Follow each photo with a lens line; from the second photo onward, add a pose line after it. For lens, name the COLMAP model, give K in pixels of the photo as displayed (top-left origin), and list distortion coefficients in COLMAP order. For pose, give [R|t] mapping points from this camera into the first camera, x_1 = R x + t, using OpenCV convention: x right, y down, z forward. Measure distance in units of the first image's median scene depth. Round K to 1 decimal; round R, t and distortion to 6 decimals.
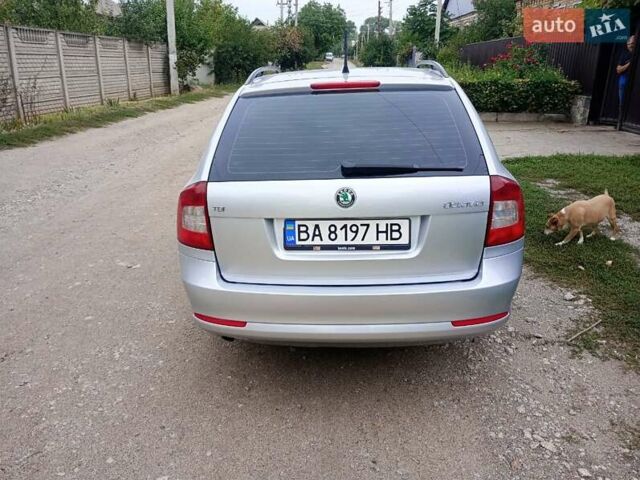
lens RADIAL K [[549.8, 0, 320.0], [0, 549.8, 240.0], [0, 0, 1]] dist [0.092624, -0.135377]
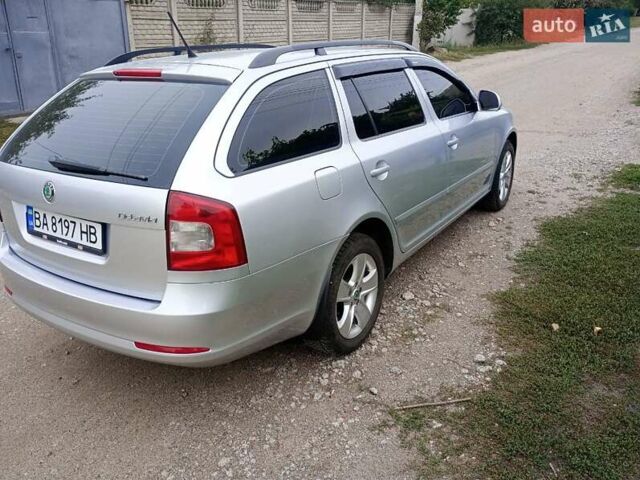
lens RADIAL K [[549.8, 0, 320.0], [0, 549.8, 240.0], [0, 0, 1]] dist [0.092624, -0.135377]
pose [[0.854121, 0.182309, -0.487074, 0.729211], [-0.148217, 0.983036, 0.108034, -0.129962], [0.498507, -0.020082, 0.866653, 0.282770]]
